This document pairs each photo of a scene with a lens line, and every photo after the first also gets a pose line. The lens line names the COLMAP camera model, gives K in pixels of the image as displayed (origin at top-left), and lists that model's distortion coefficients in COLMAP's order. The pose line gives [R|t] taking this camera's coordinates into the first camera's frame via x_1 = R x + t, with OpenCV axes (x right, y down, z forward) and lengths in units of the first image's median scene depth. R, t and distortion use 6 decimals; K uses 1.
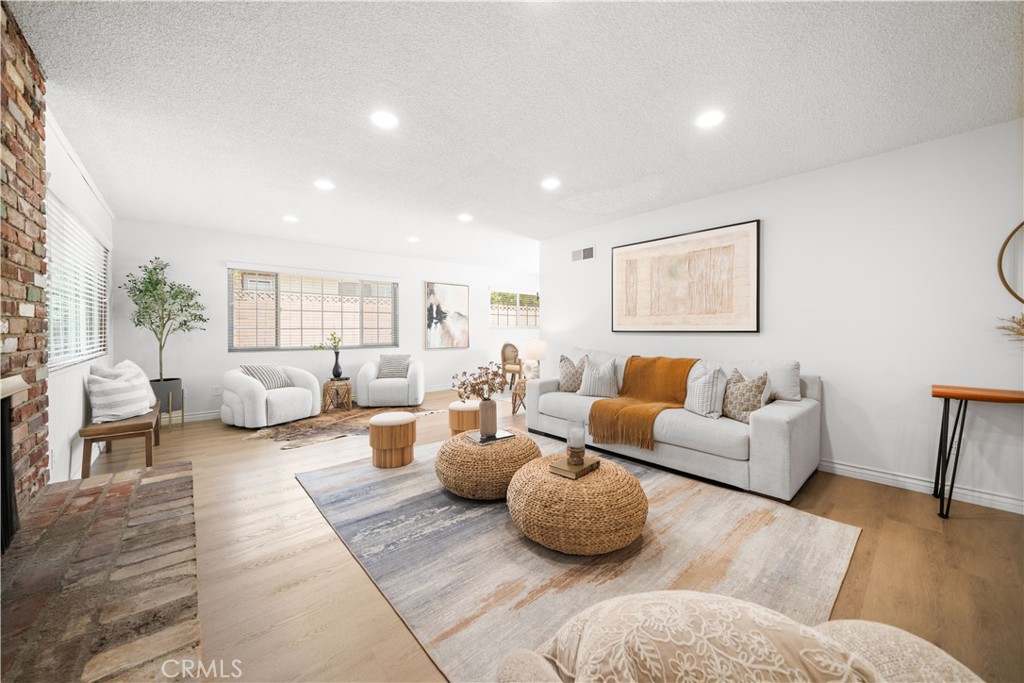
lens RADIAL K [[373.6, 0, 508.0], [0, 373.6, 340.8], [0, 0, 1]] dist [-0.002626, -0.000176]
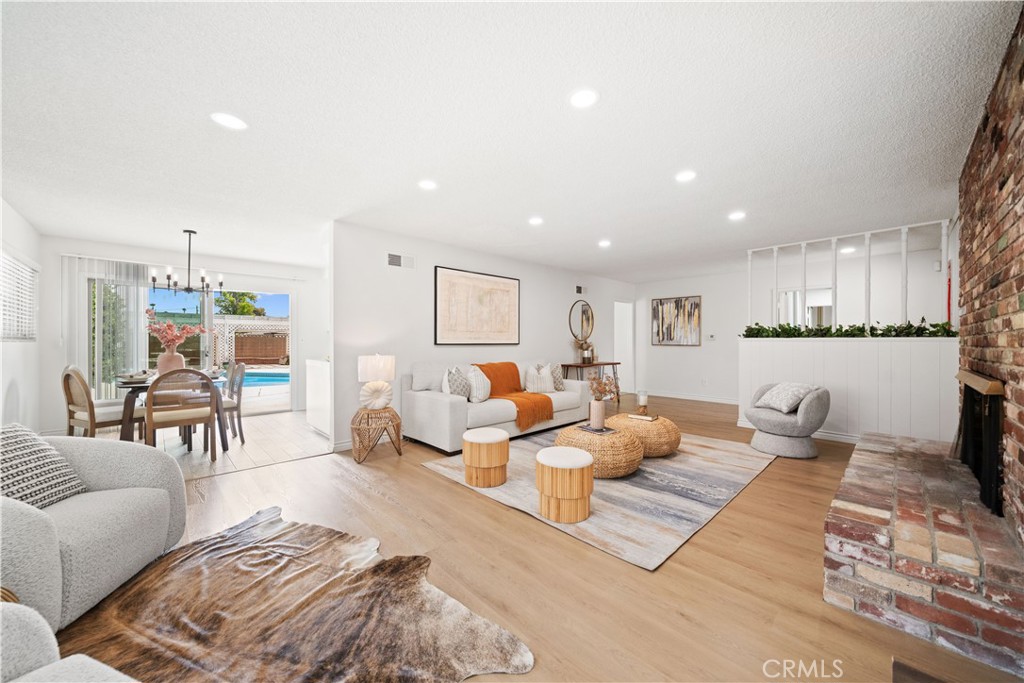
lens RADIAL K [[373.6, 0, 508.0], [0, 373.6, 340.8], [0, 0, 1]] dist [-0.002626, -0.000176]
pose [[-0.047033, 0.005865, 0.998876, -1.431844], [0.029675, 0.999550, -0.004472, -0.042021], [-0.998452, 0.029432, -0.047186, 1.515619]]
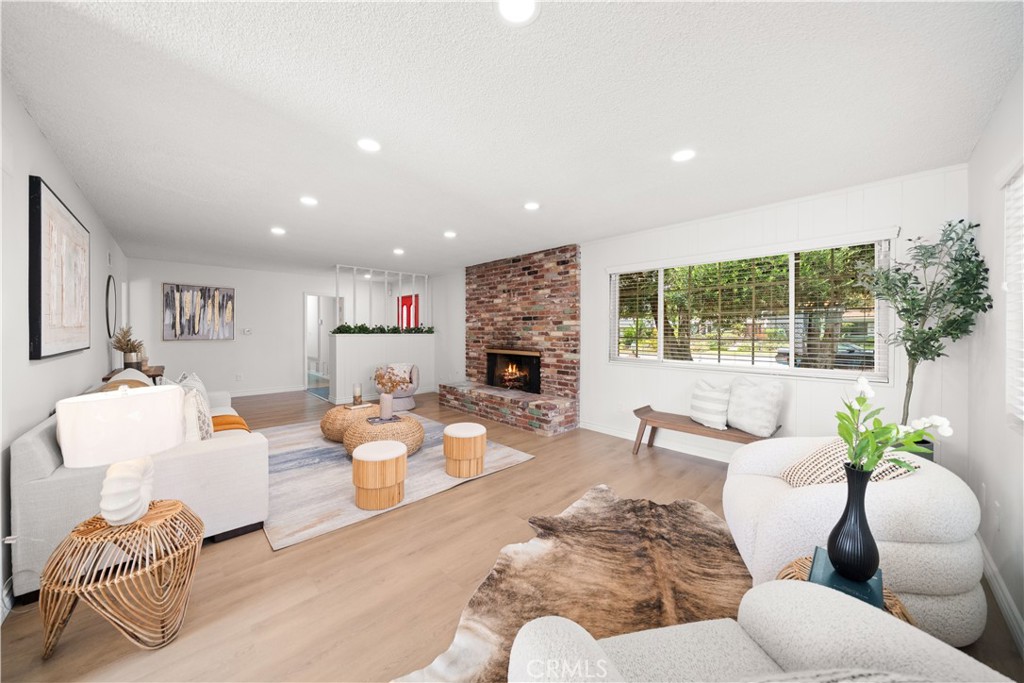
lens RADIAL K [[349.4, 0, 509.2], [0, 349.4, 333.0], [0, 0, 1]] dist [-0.002292, -0.000085]
pose [[-0.998926, -0.000032, -0.046331, -0.507492], [-0.001799, 0.999273, 0.038083, -0.130895], [0.046296, 0.038125, -0.998200, 2.612050]]
